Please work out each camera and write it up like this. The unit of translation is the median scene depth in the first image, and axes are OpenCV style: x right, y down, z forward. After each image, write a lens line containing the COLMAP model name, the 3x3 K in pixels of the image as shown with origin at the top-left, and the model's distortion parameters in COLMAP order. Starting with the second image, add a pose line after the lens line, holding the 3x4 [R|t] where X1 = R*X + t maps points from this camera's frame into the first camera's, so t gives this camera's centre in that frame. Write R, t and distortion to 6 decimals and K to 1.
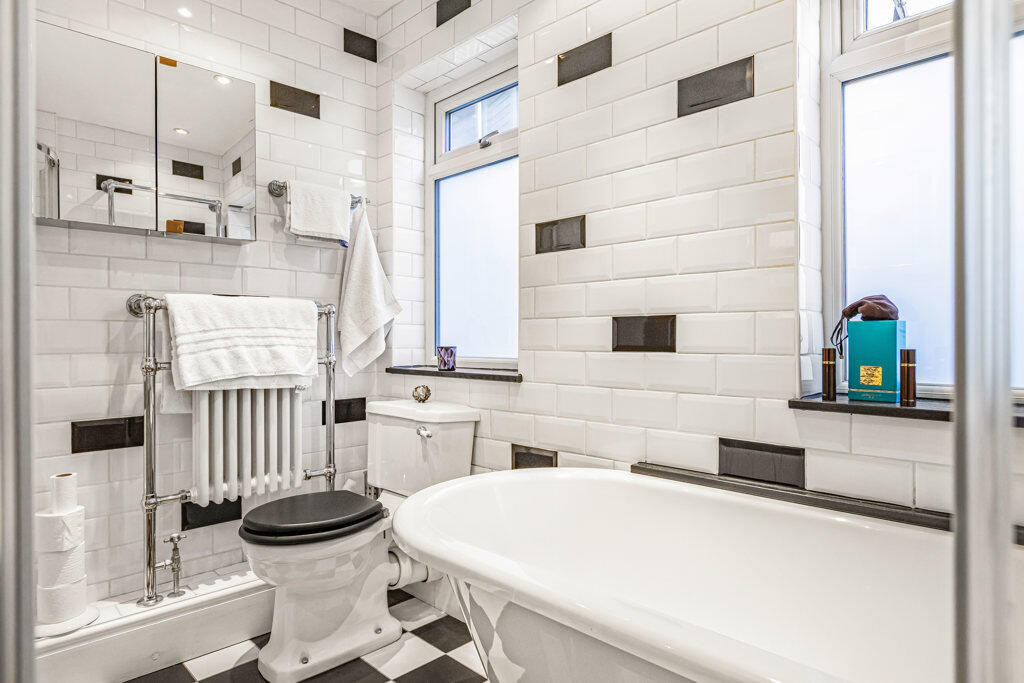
lens RADIAL K [[588.8, 0, 512.4], [0, 588.8, 332.7], [0, 0, 1]] dist [-0.000048, 0.000147]
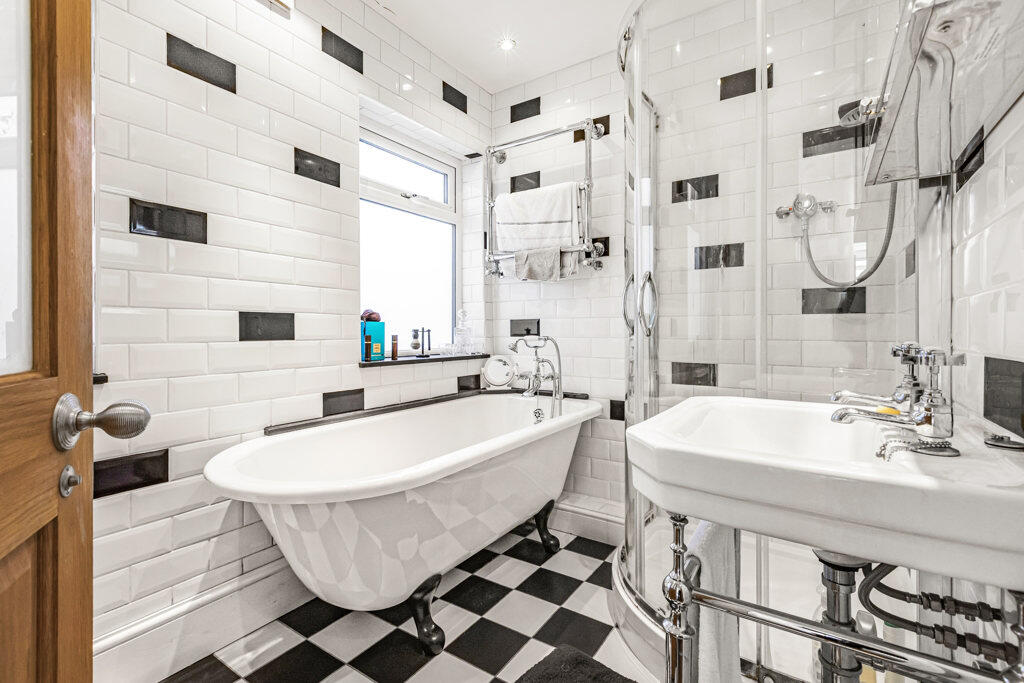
lens RADIAL K [[465.1, 0, 511.2], [0, 465.1, 334.7], [0, 0, 1]] dist [0.000185, -0.000291]
pose [[-0.205836, -0.001251, 0.978586, -1.001780], [-0.003775, 0.999993, 0.000484, 0.019962], [-0.978579, -0.003595, -0.205839, 0.788479]]
